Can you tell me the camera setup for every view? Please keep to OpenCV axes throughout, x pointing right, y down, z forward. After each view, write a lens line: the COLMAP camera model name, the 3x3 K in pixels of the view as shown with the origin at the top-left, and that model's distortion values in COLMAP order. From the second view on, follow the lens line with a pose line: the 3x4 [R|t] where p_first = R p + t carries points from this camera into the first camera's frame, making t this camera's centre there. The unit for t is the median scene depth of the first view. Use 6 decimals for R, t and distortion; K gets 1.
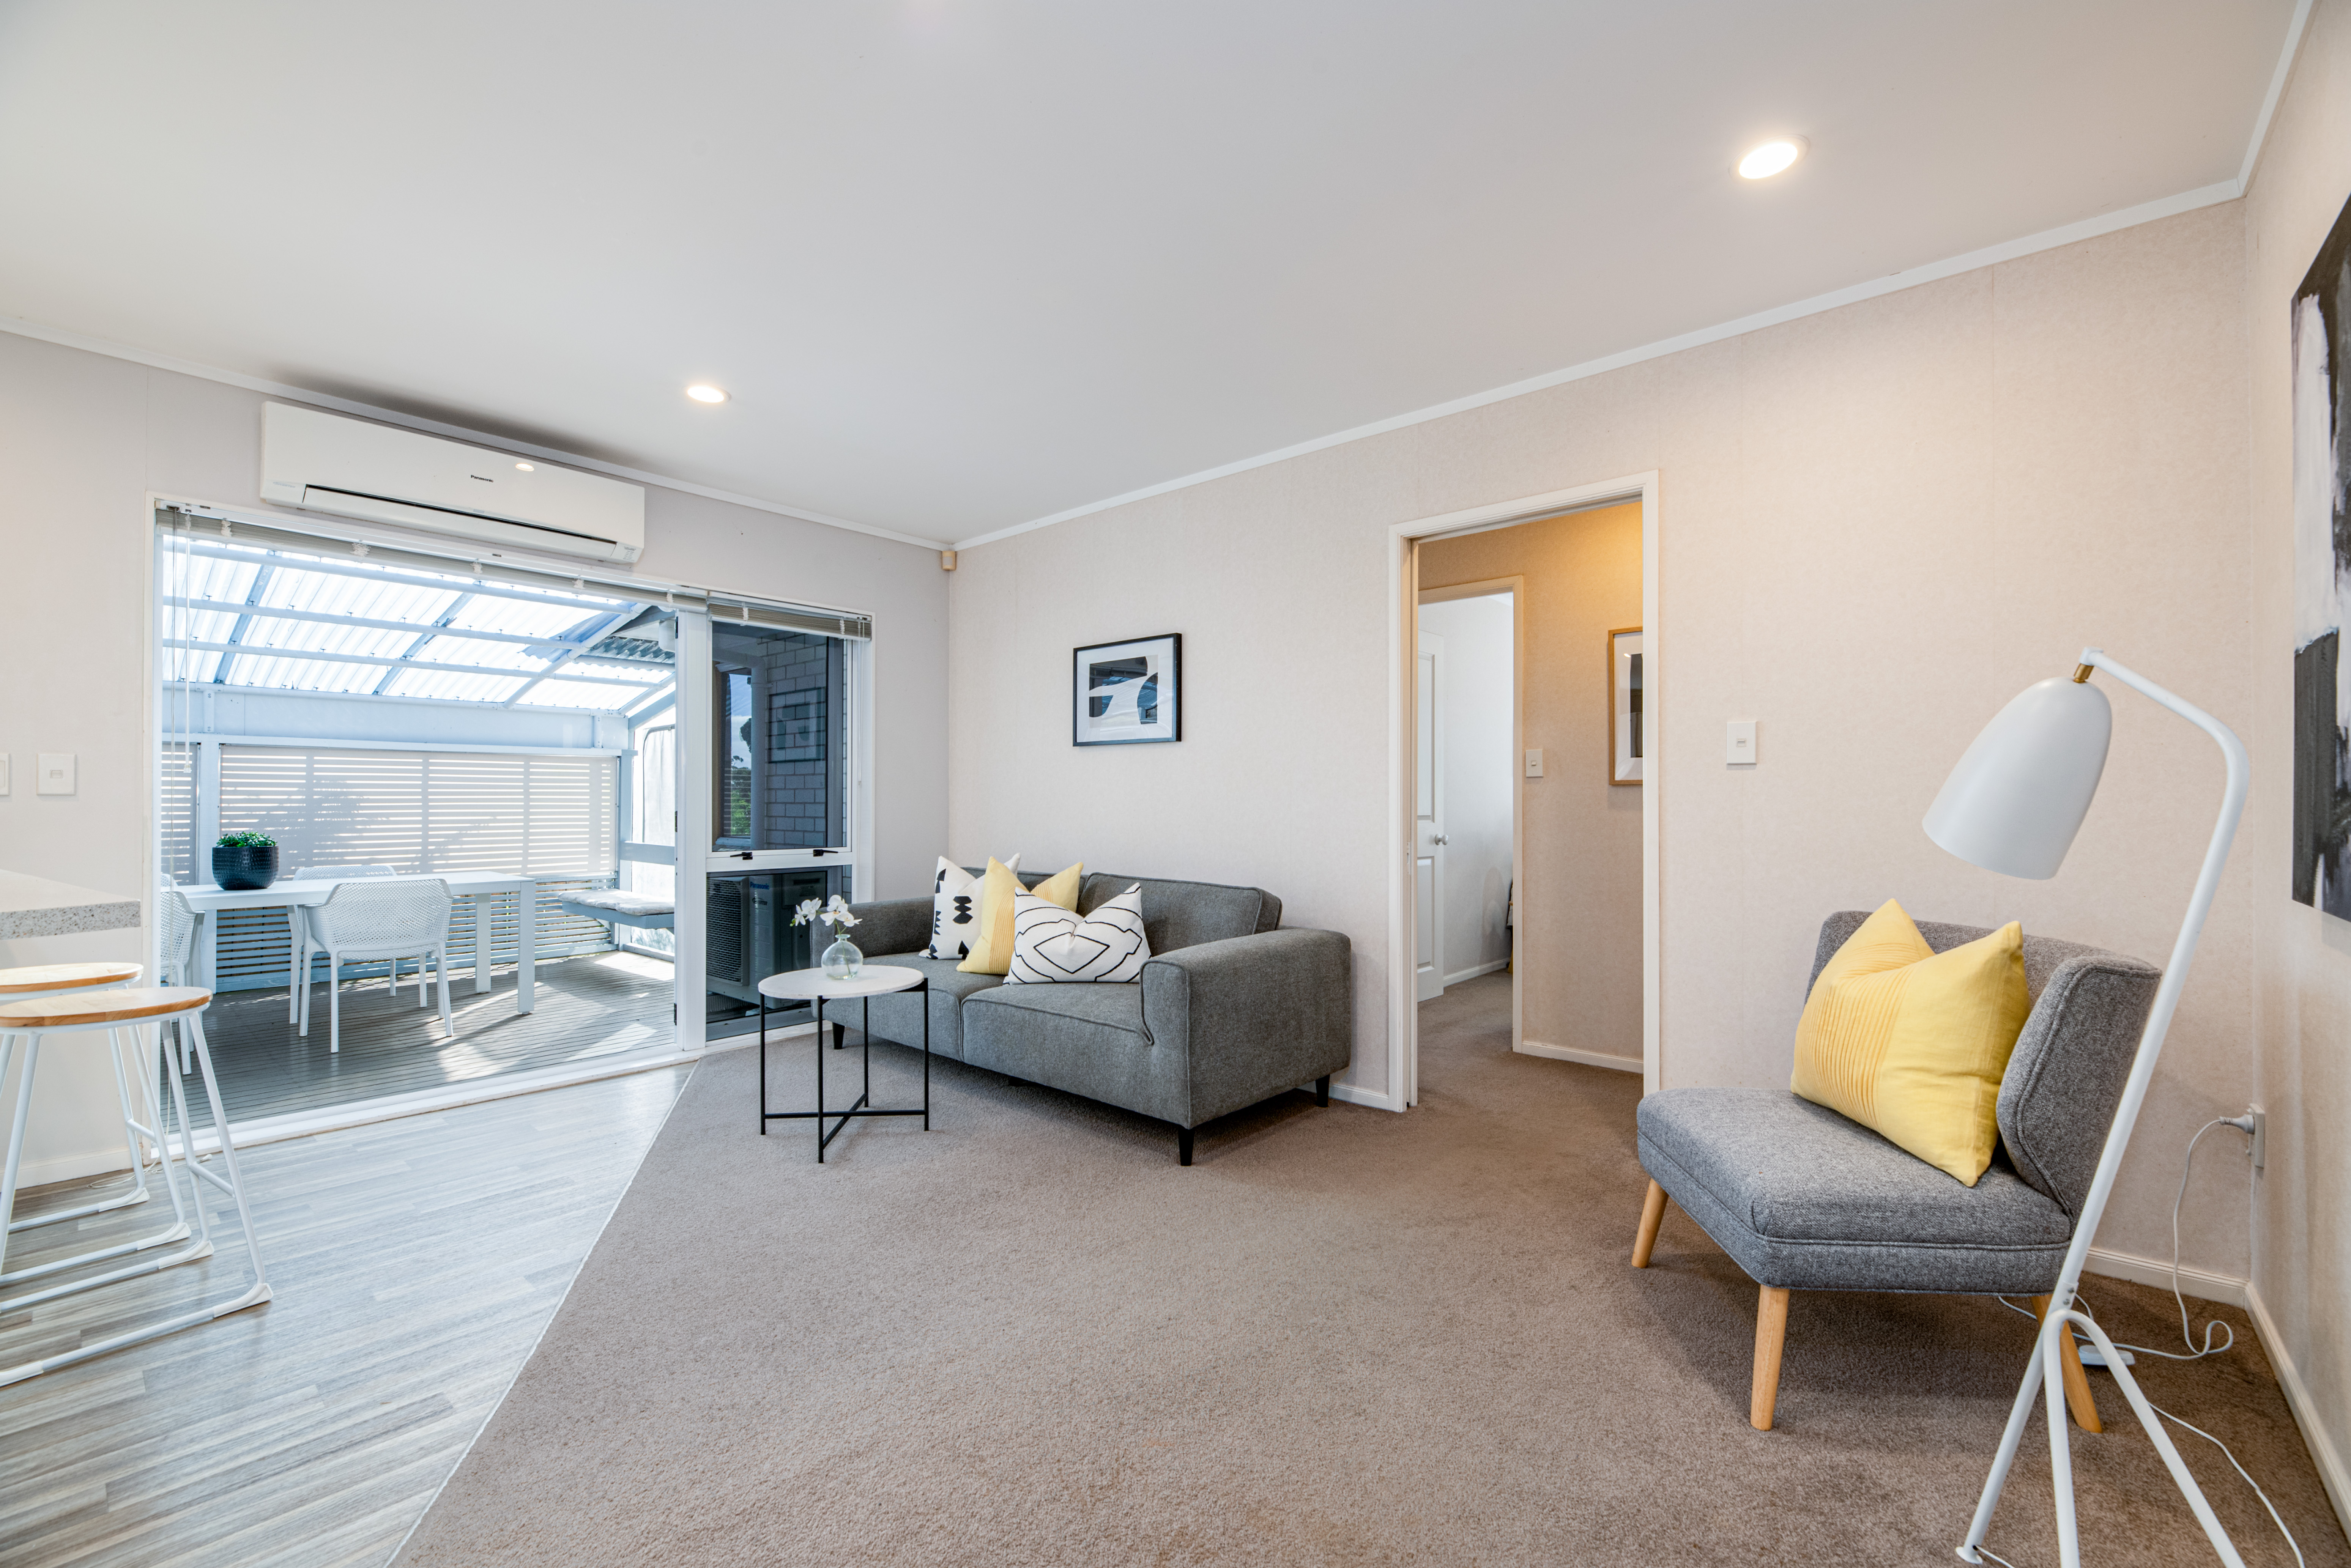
lens RADIAL K [[976.1, 0, 1169.4], [0, 976.1, 817.7], [0, 0, 1]] dist [0.000556, 0.001163]
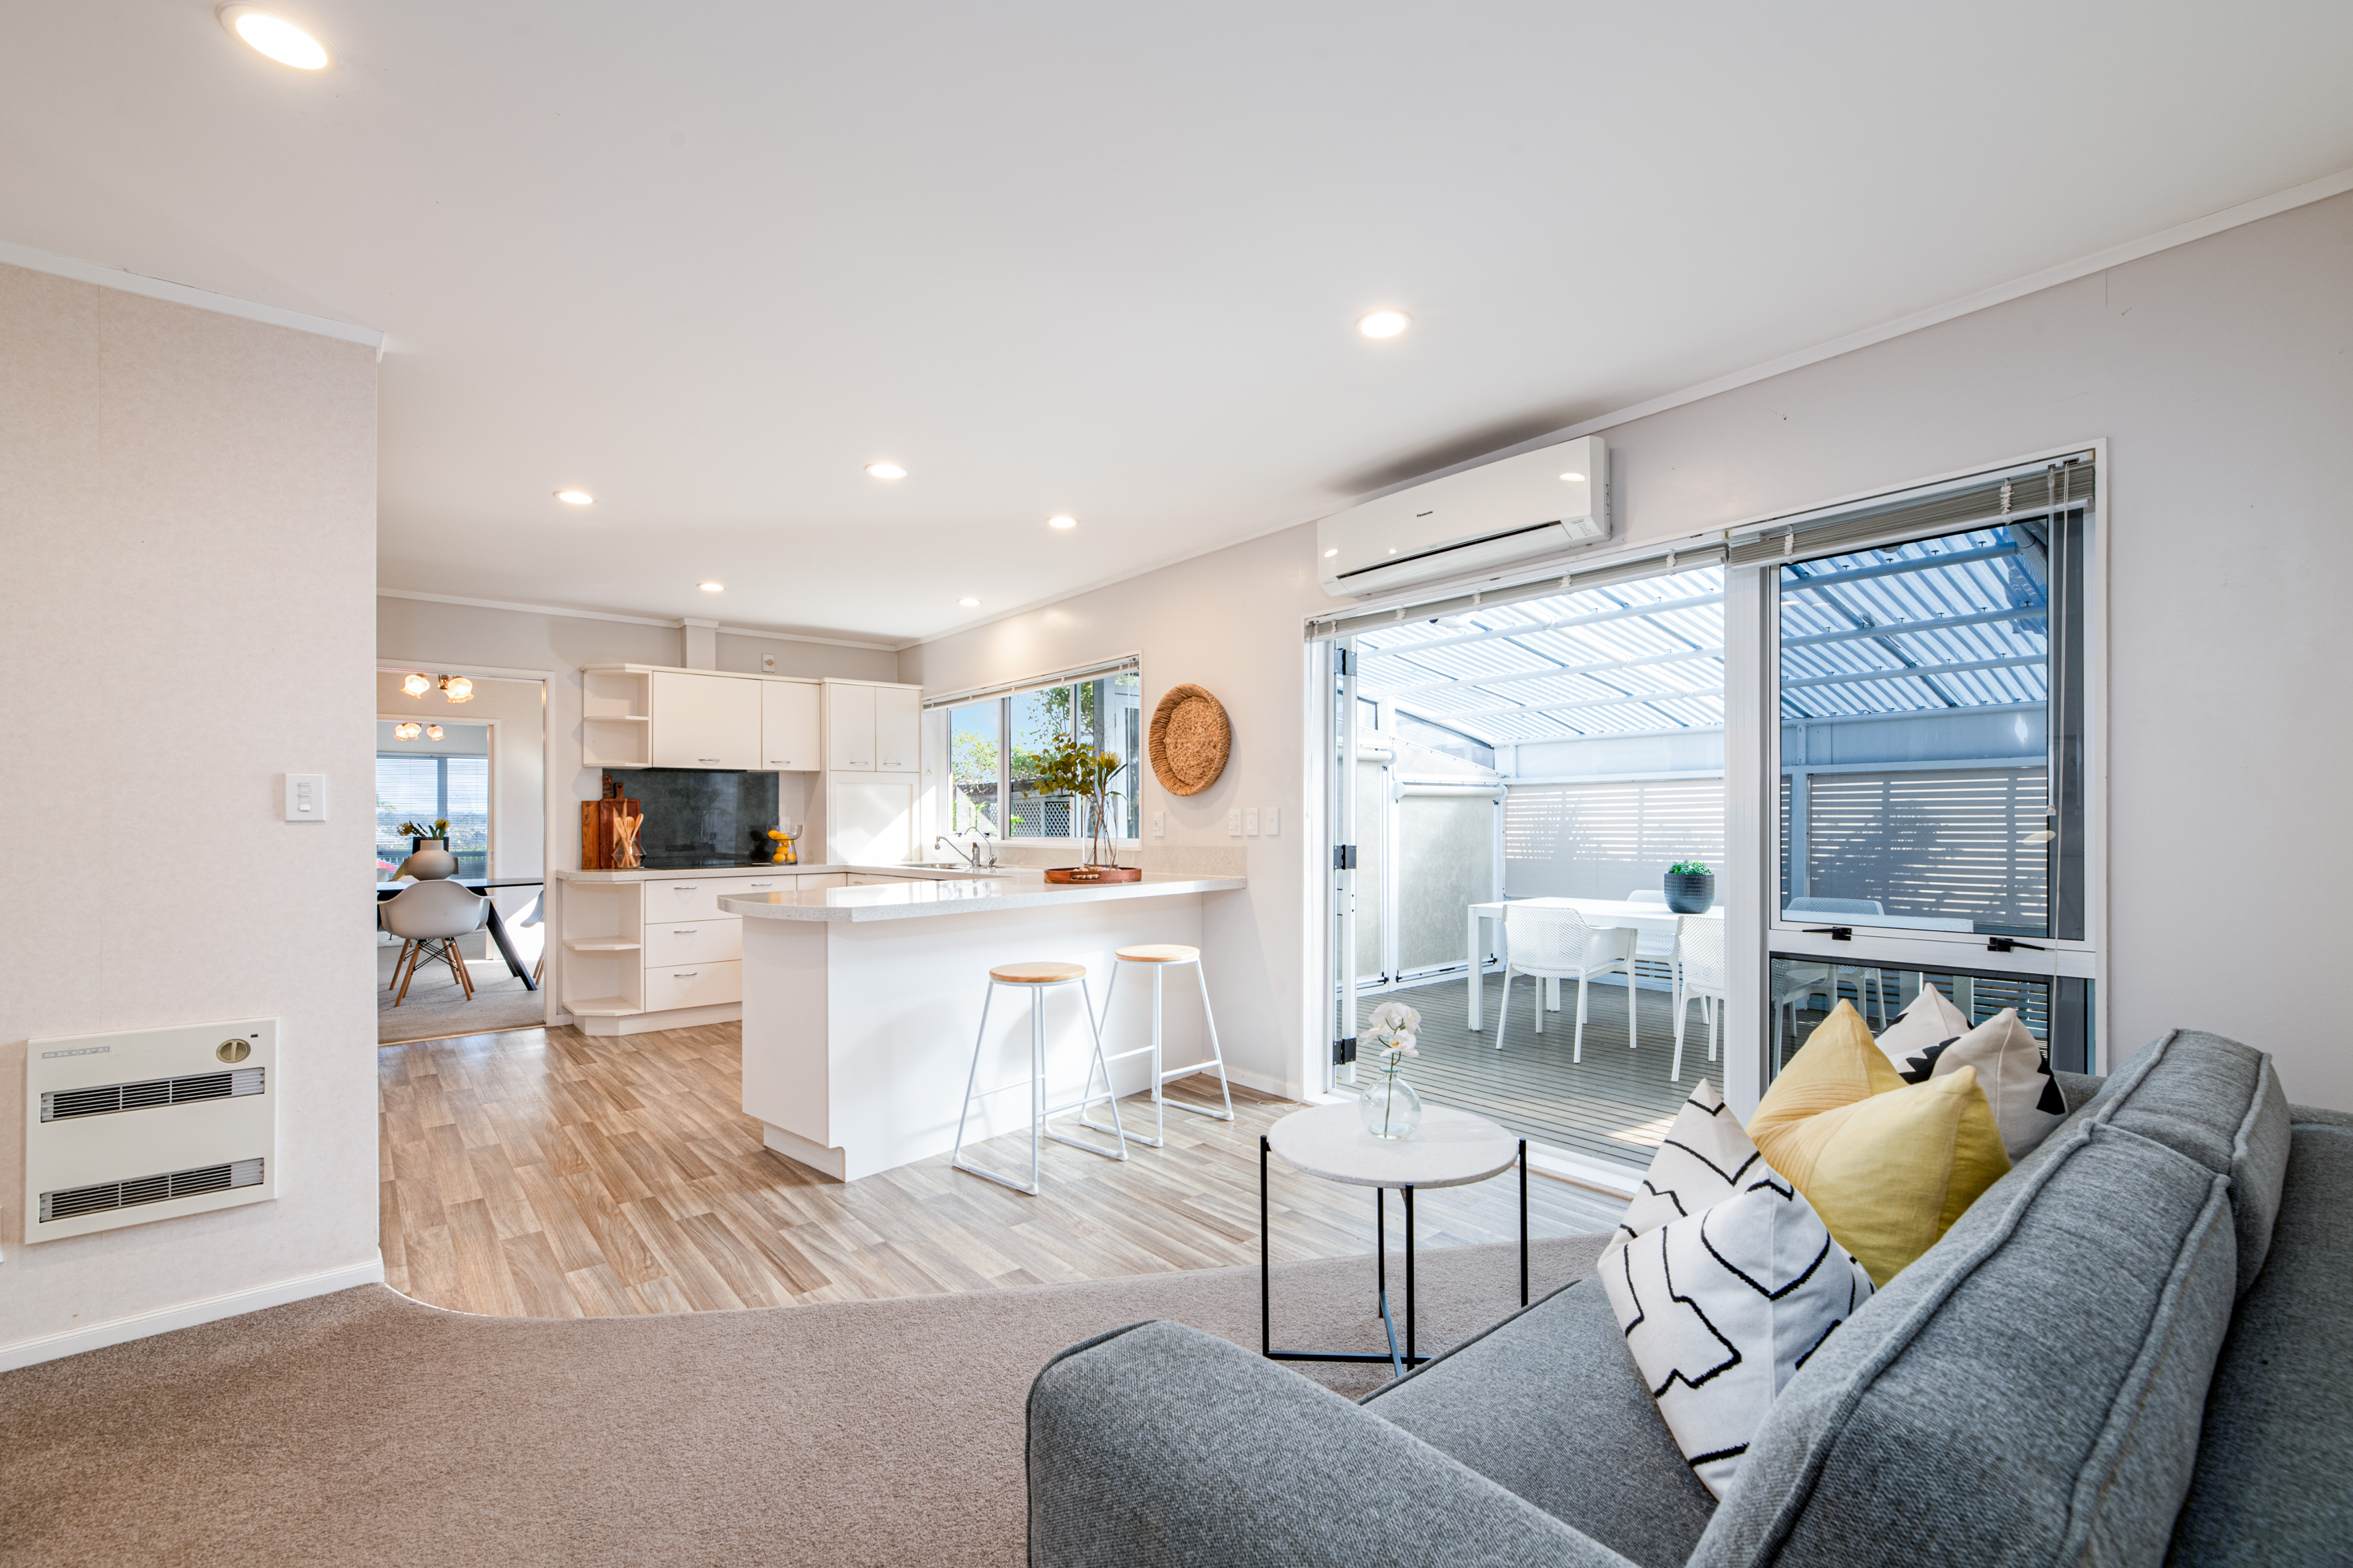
lens RADIAL K [[976.9, 0, 1199.3], [0, 976.9, 813.6], [0, 0, 1]] dist [0.000556, 0.001163]
pose [[-0.137023, -0.008271, -0.990533, 0.181531], [-0.008365, 0.999939, -0.007193, -0.022542], [0.990533, 0.007300, -0.137083, 0.556322]]
